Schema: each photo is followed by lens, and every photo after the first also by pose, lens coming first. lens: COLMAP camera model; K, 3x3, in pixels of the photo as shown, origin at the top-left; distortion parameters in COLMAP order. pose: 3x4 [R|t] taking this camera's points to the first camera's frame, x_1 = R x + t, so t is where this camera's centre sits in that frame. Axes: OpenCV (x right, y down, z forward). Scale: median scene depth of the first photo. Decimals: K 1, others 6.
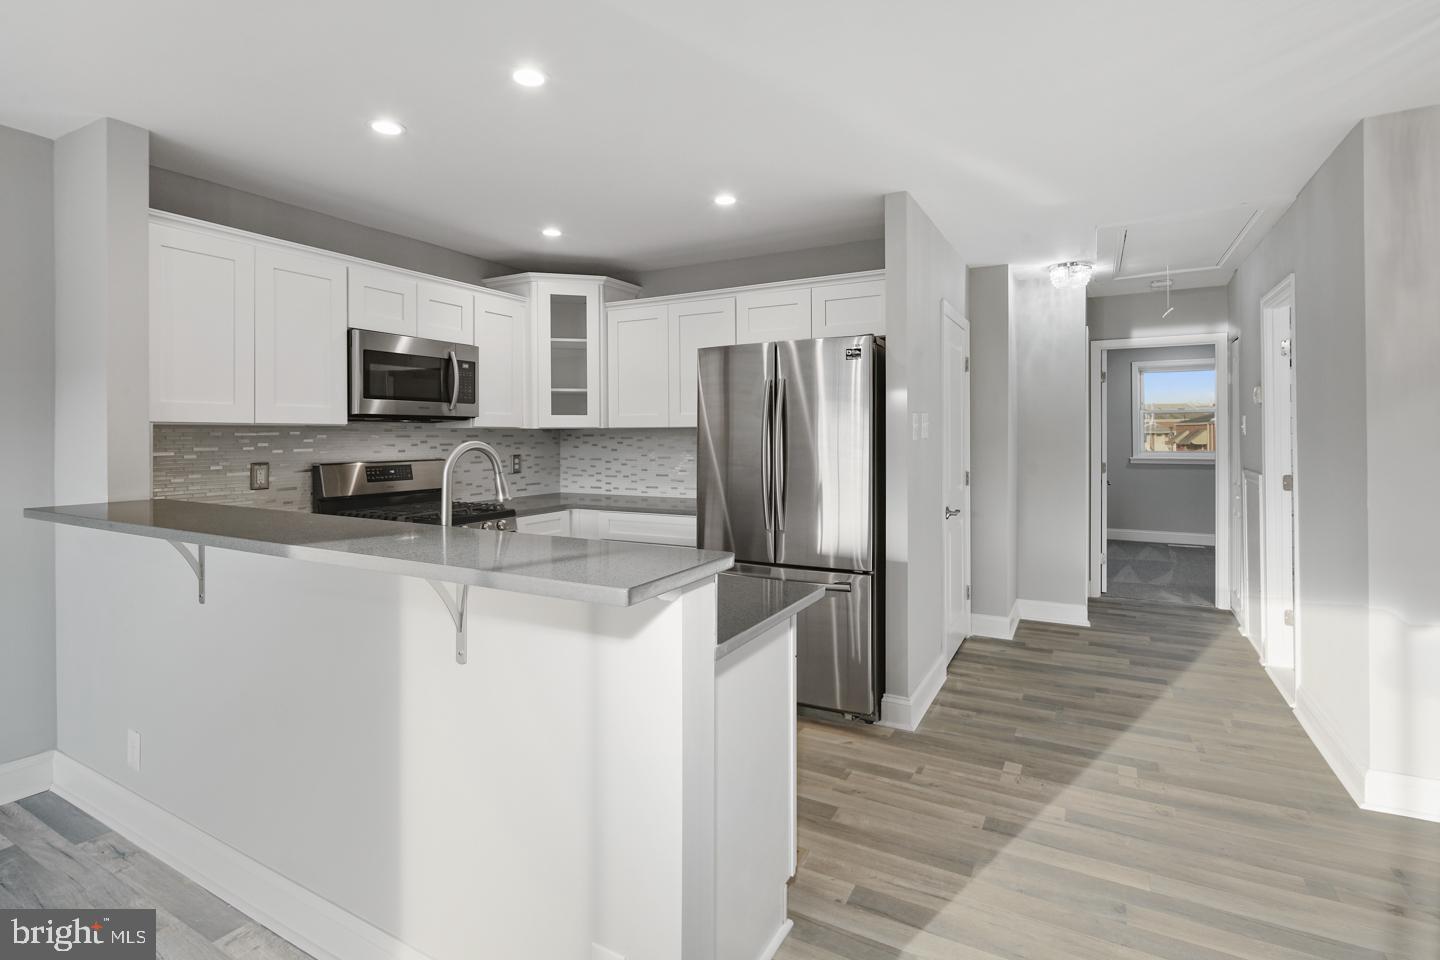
lens RADIAL K [[696.3, 0, 692.2], [0, 696.3, 439.7], [0, 0, 1]] dist [0.003225, 0.000225]
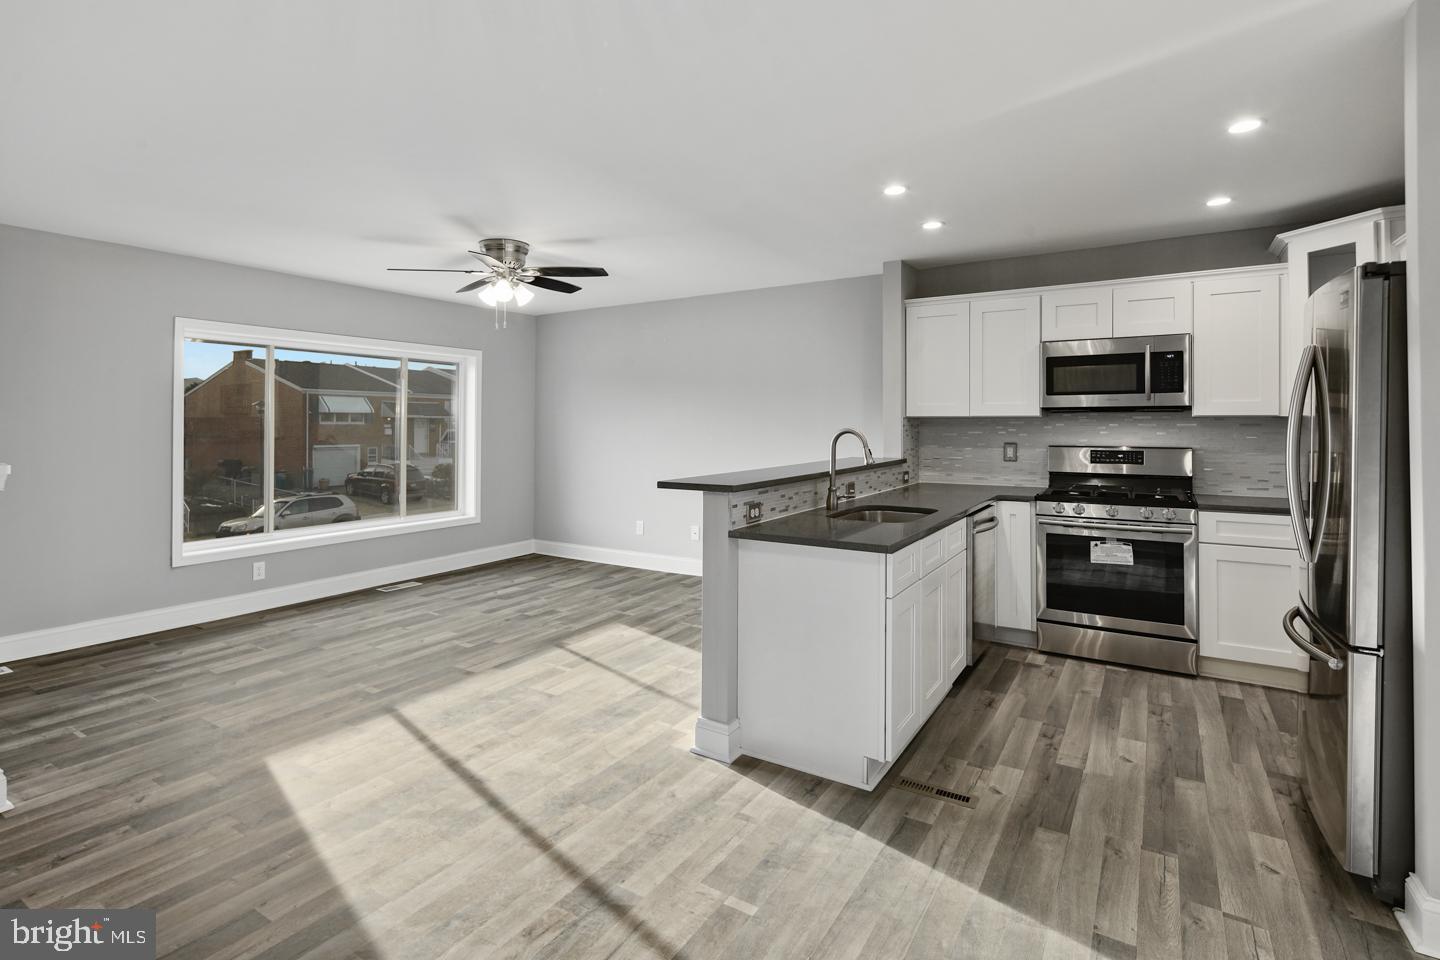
lens RADIAL K [[709.0, 0, 689.2], [0, 709.0, 417.5], [0, 0, 1]] dist [-0.000046, -0.001558]
pose [[-0.062129, -0.006397, -0.998048, 1.059060], [-0.005614, 0.999966, -0.006060, -0.008167], [0.998052, 0.005227, -0.062163, 0.508349]]
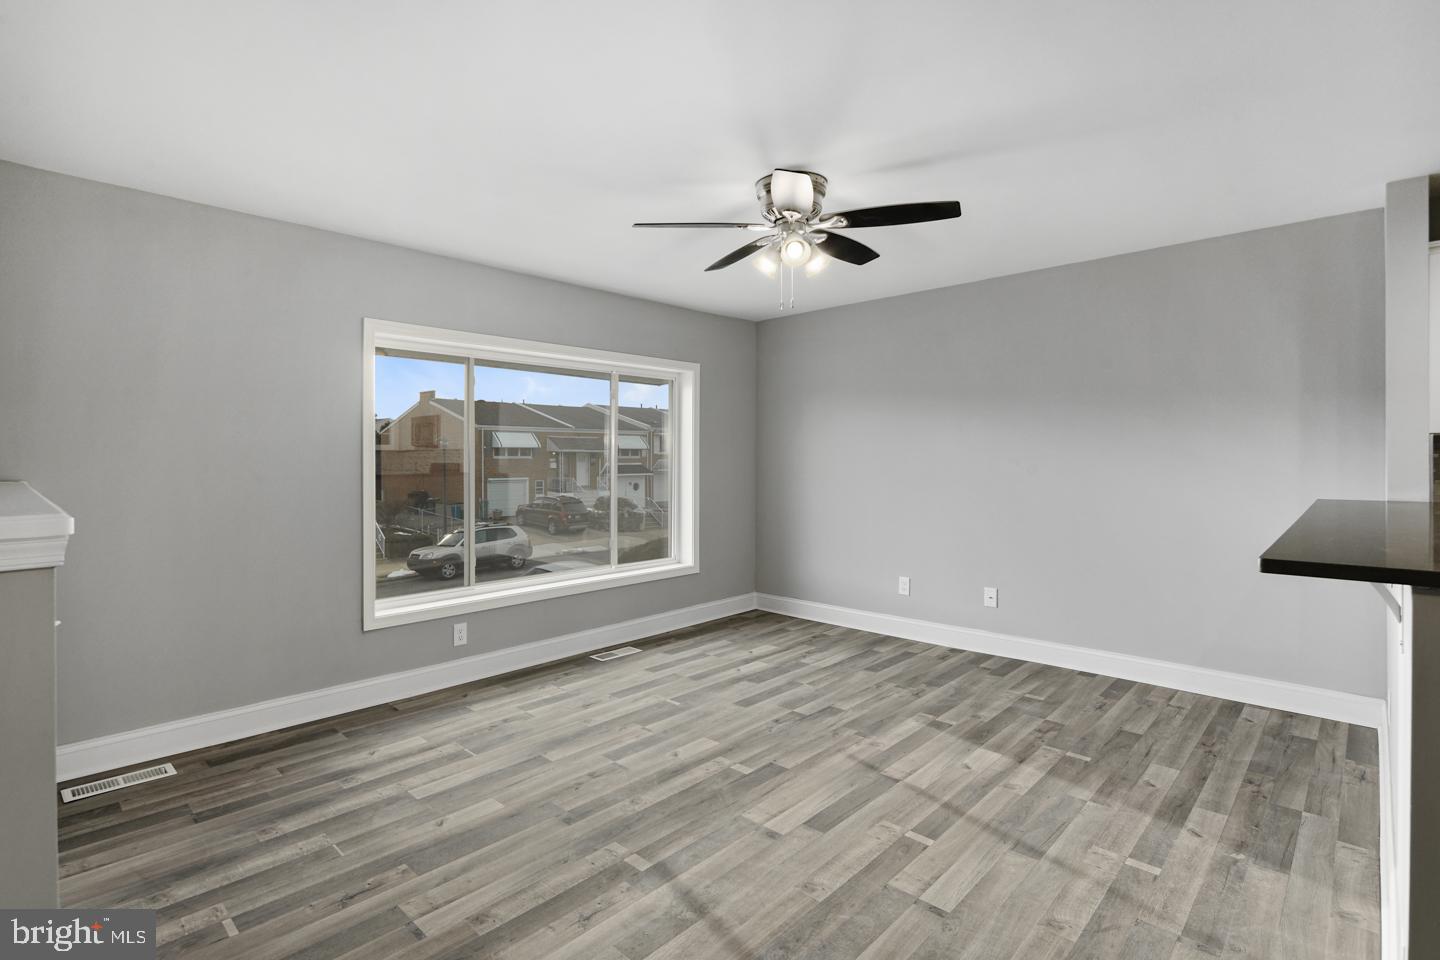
lens RADIAL K [[693.4, 0, 693.3], [0, 693.4, 455.1], [0, 0, 1]] dist [0.000591, -0.002414]
pose [[-0.254326, -0.000033, -0.967119, 0.568071], [-0.000306, 1.000000, 0.000046, 0.008905], [0.967119, 0.000307, -0.254326, 0.121293]]
